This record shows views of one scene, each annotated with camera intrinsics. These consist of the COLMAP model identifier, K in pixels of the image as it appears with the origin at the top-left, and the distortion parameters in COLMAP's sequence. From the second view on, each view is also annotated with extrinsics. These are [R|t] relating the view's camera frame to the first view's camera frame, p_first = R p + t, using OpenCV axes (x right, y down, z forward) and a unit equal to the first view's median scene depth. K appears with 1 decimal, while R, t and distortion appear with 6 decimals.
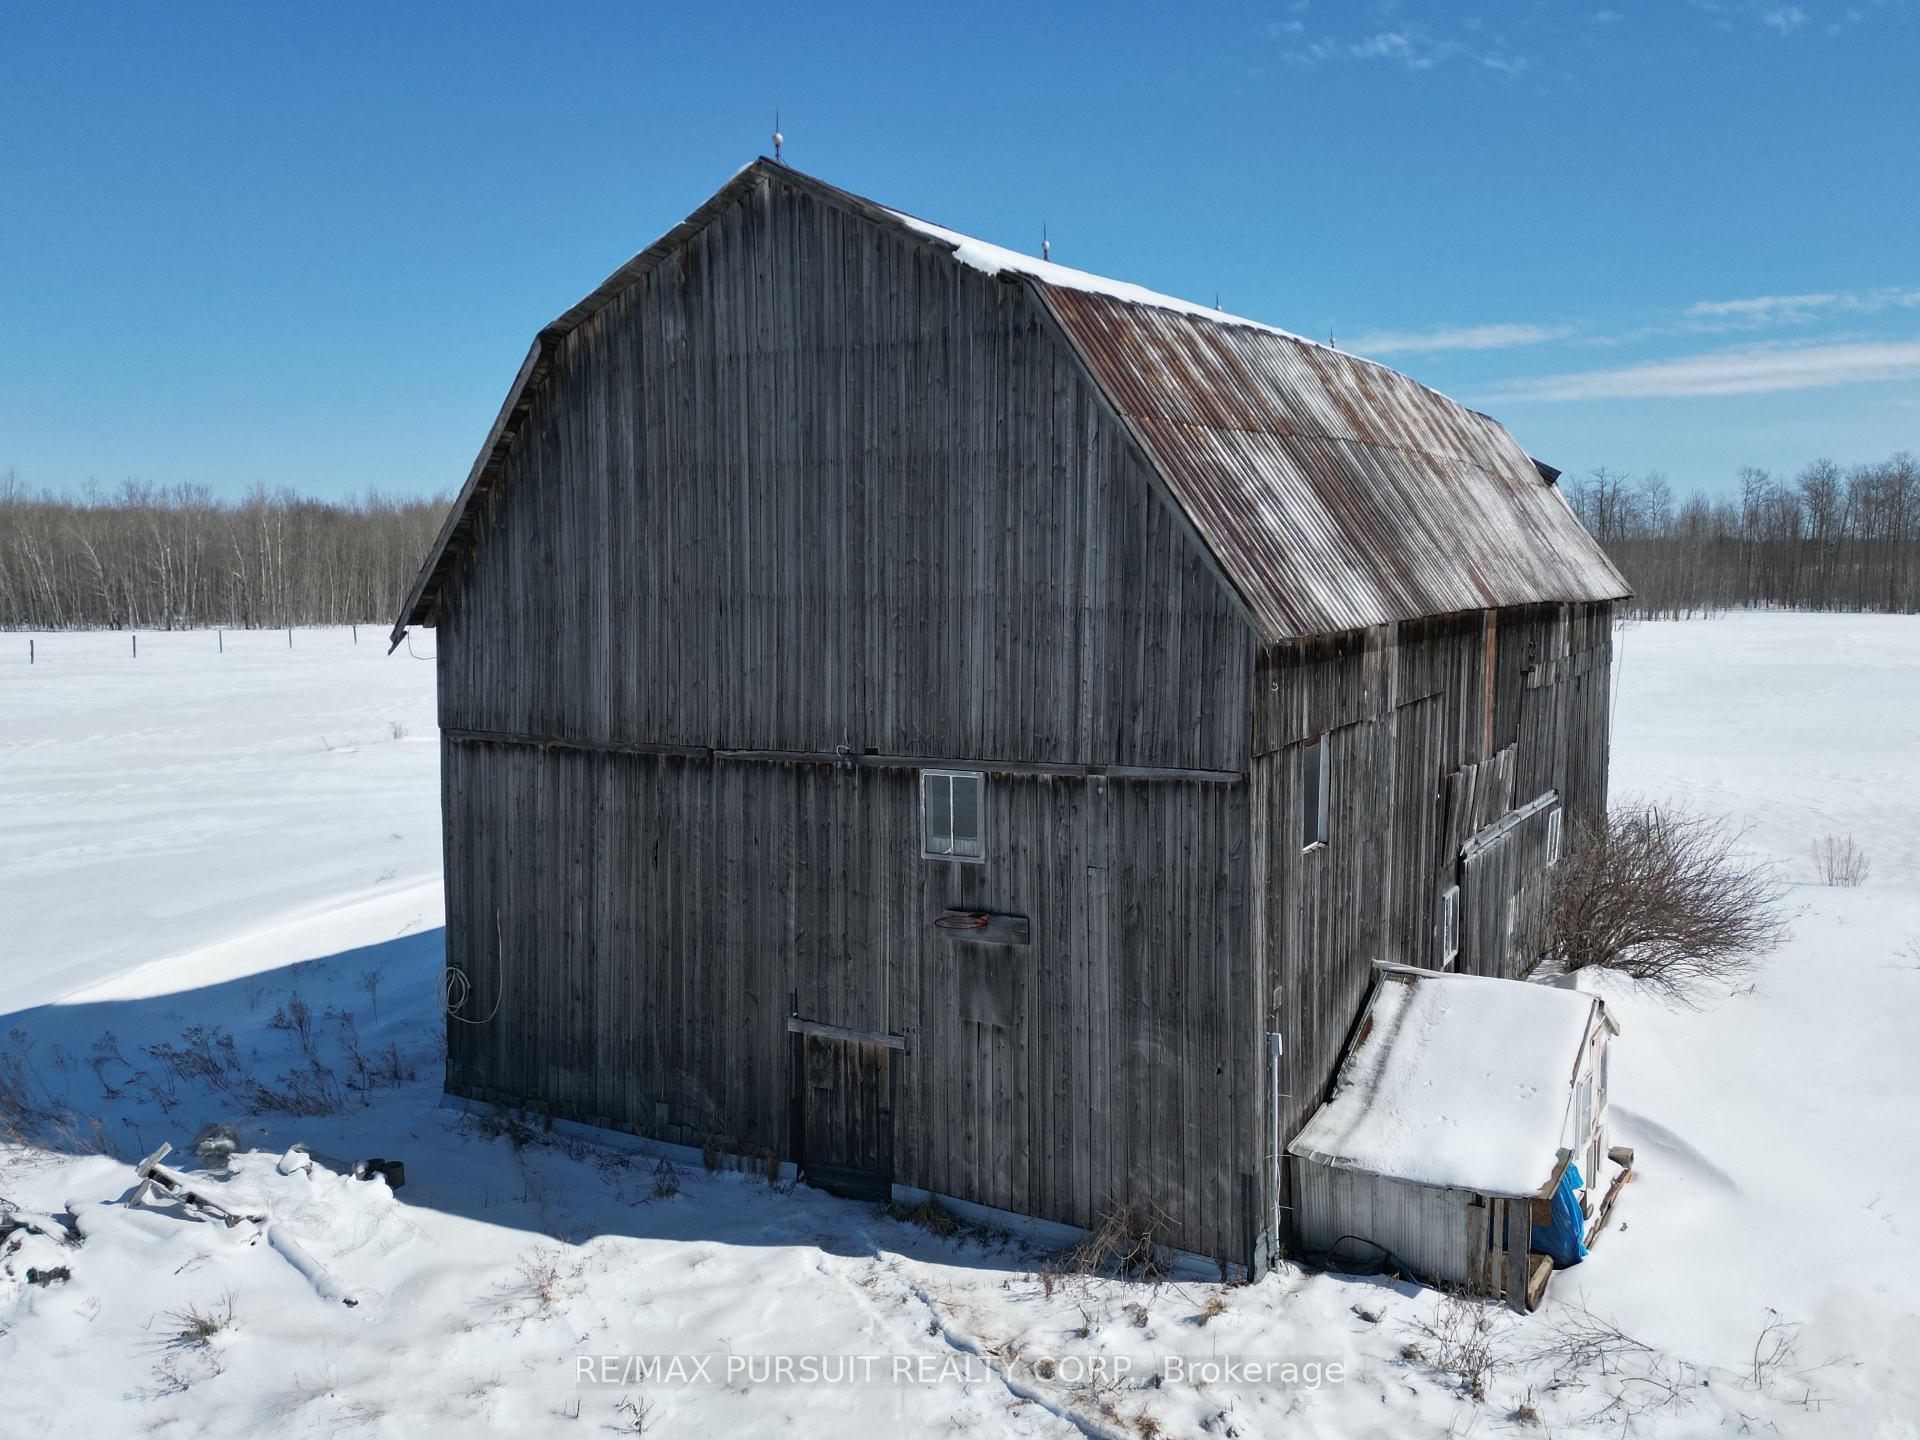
lens RADIAL K [[1634.2, 0, 960.0], [0, 1634.2, 720.0], [0, 0, 1]] dist [0.057629, -0.051433]
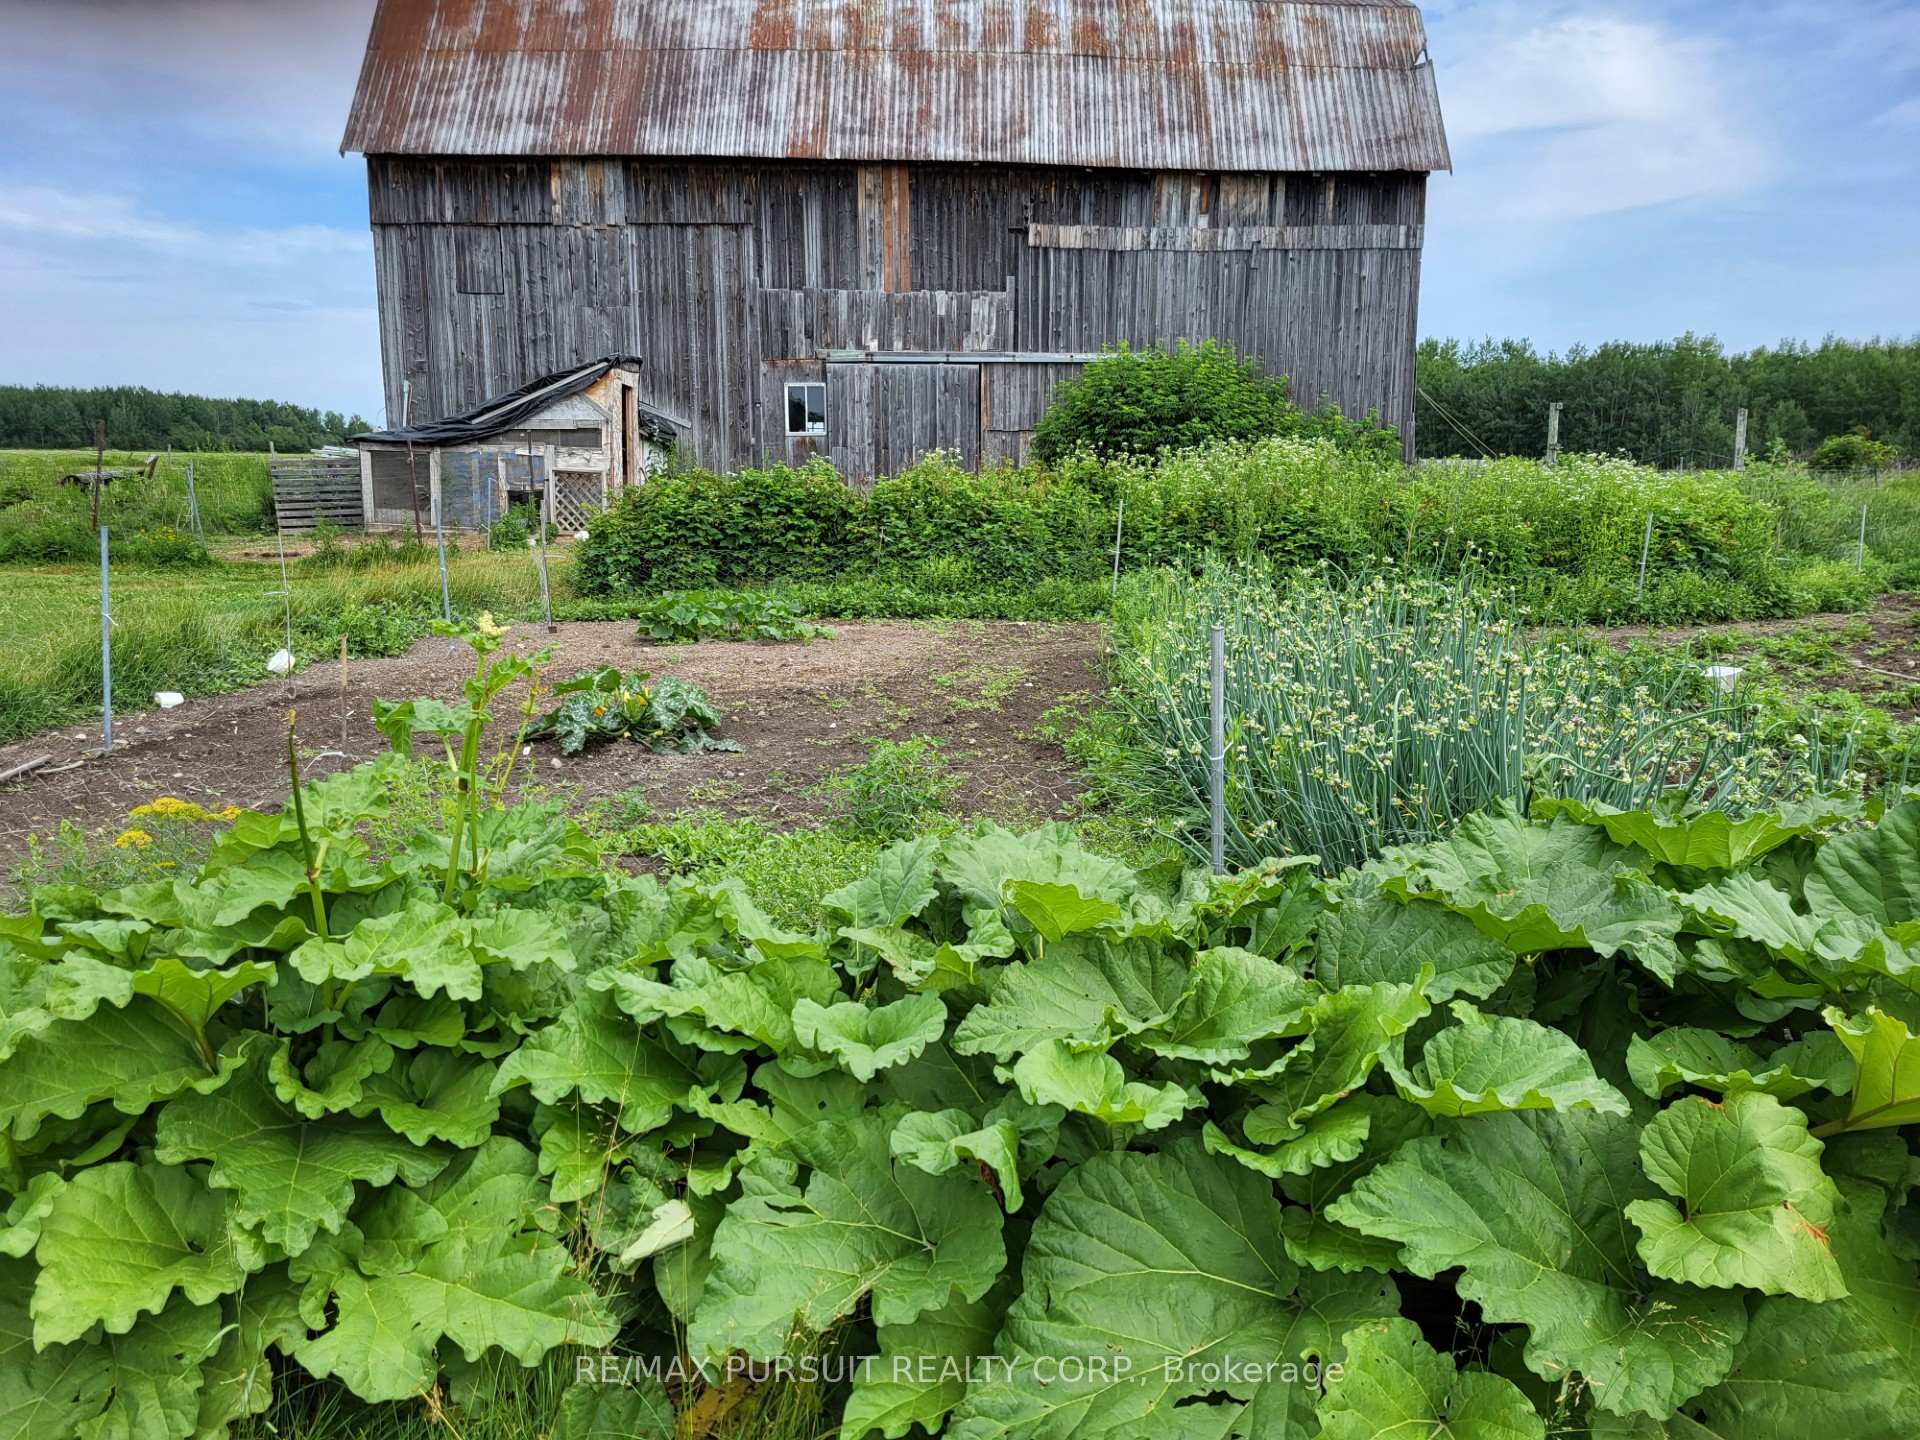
lens RADIAL K [[1347.2, 0, 962.3], [0, 1347.2, 689.5], [0, 0, 1]] dist [0.038874, -0.001738]
pose [[0.521143, 0.156229, -0.839048, 1.750418], [-0.096792, 0.987579, 0.123767, 0.265014], [0.847963, 0.016713, 0.529792, 0.676596]]
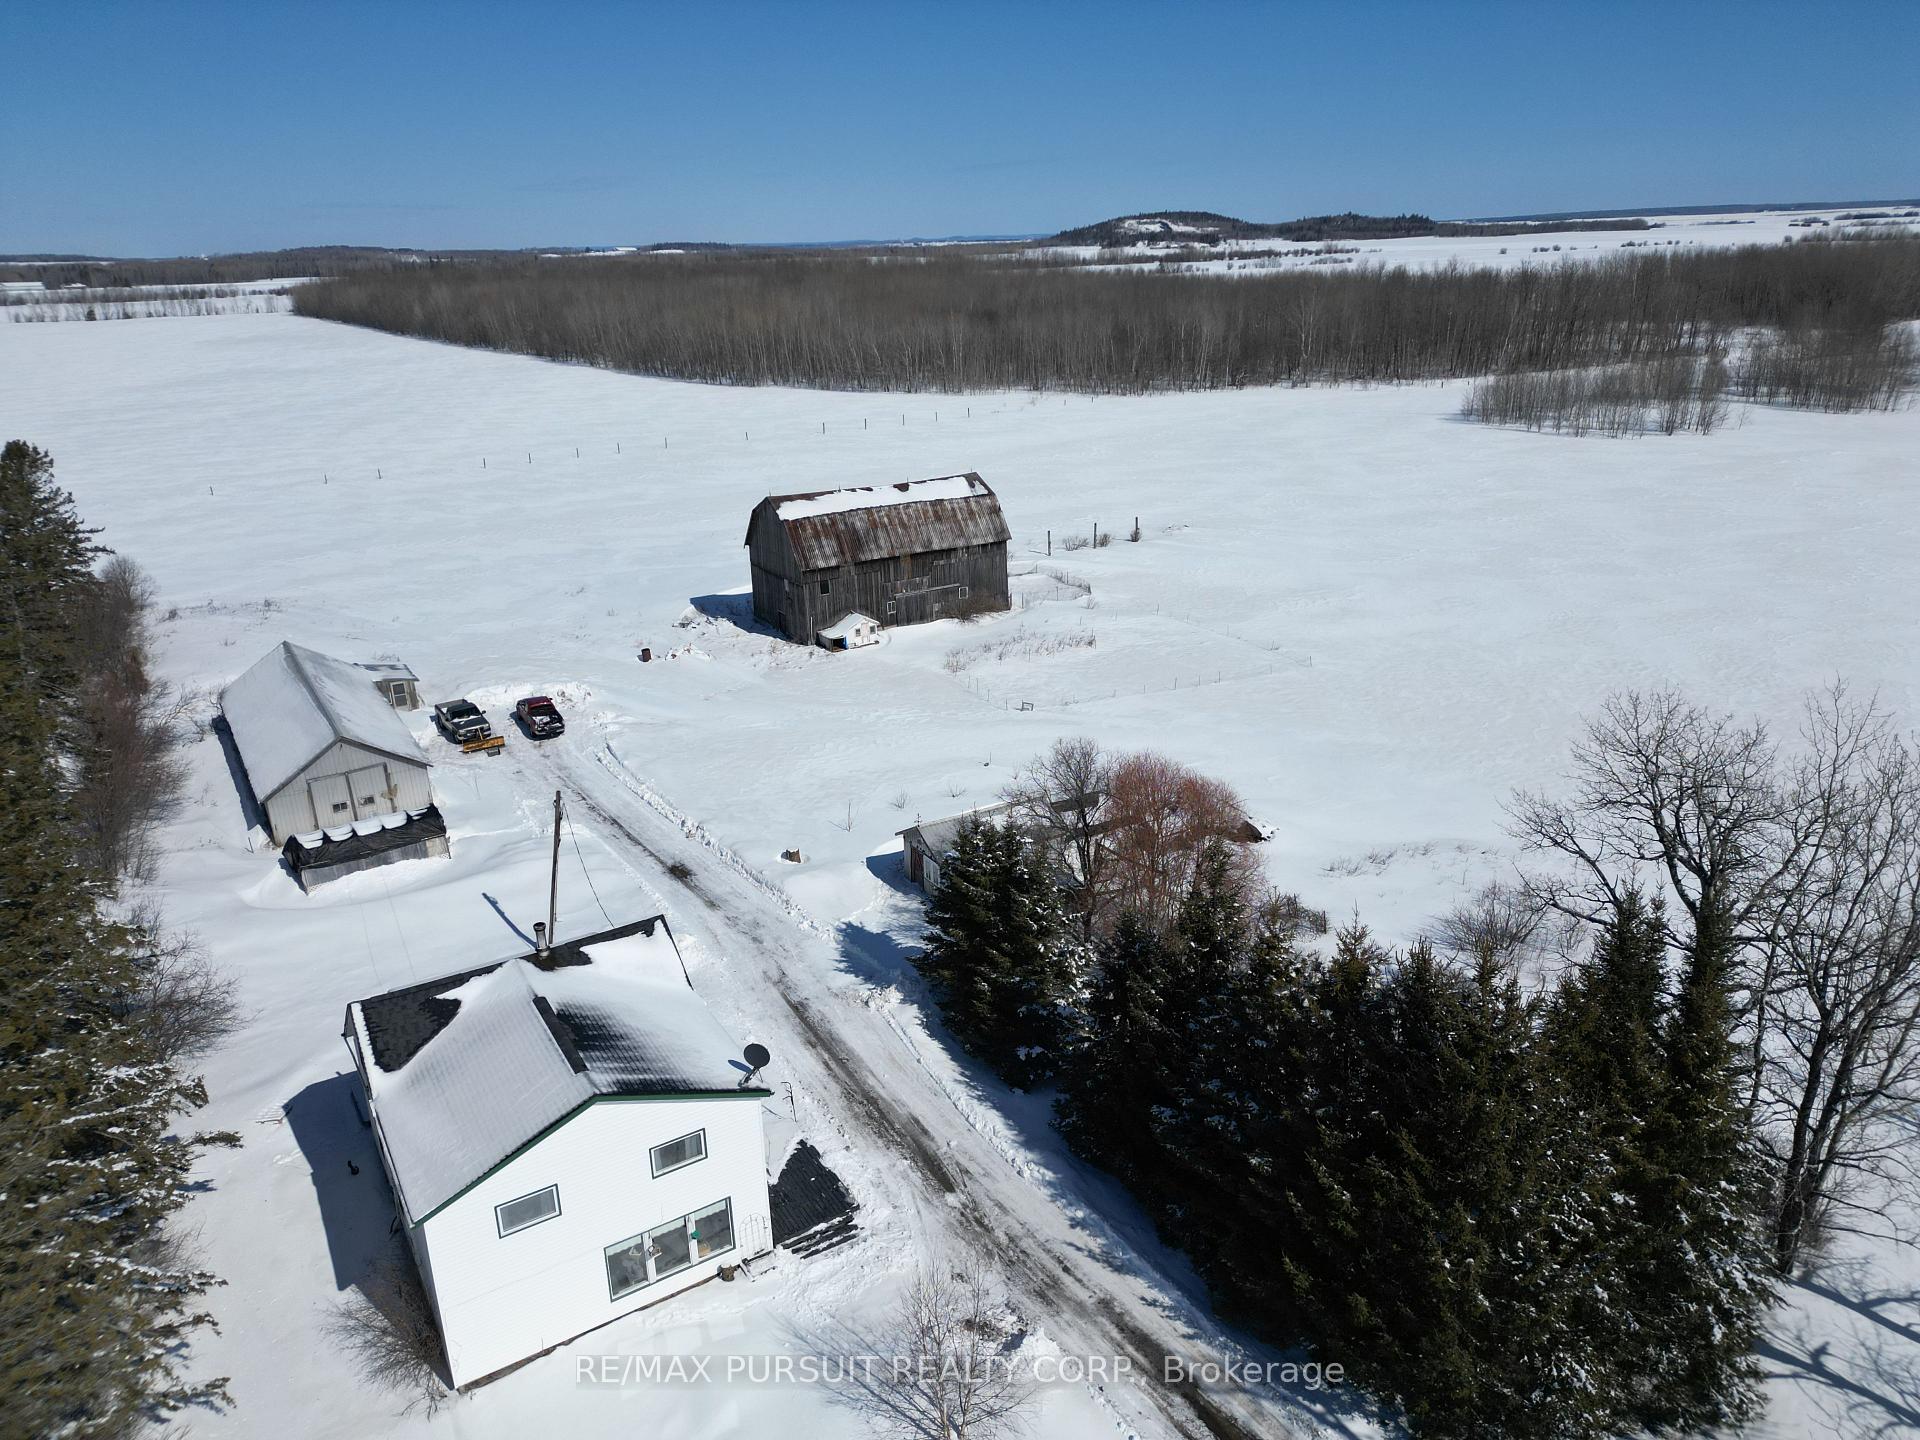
lens RADIAL K [[1350.9, 0, 960.0], [0, 1350.9, 720.0], [0, 0, 1]] dist [0.035119, -0.005940]
pose [[0.877950, 0.146915, -0.455653, 3.702210], [-0.026707, 0.965298, 0.259781, -1.004261], [0.478007, -0.215906, 0.851407, -4.159448]]
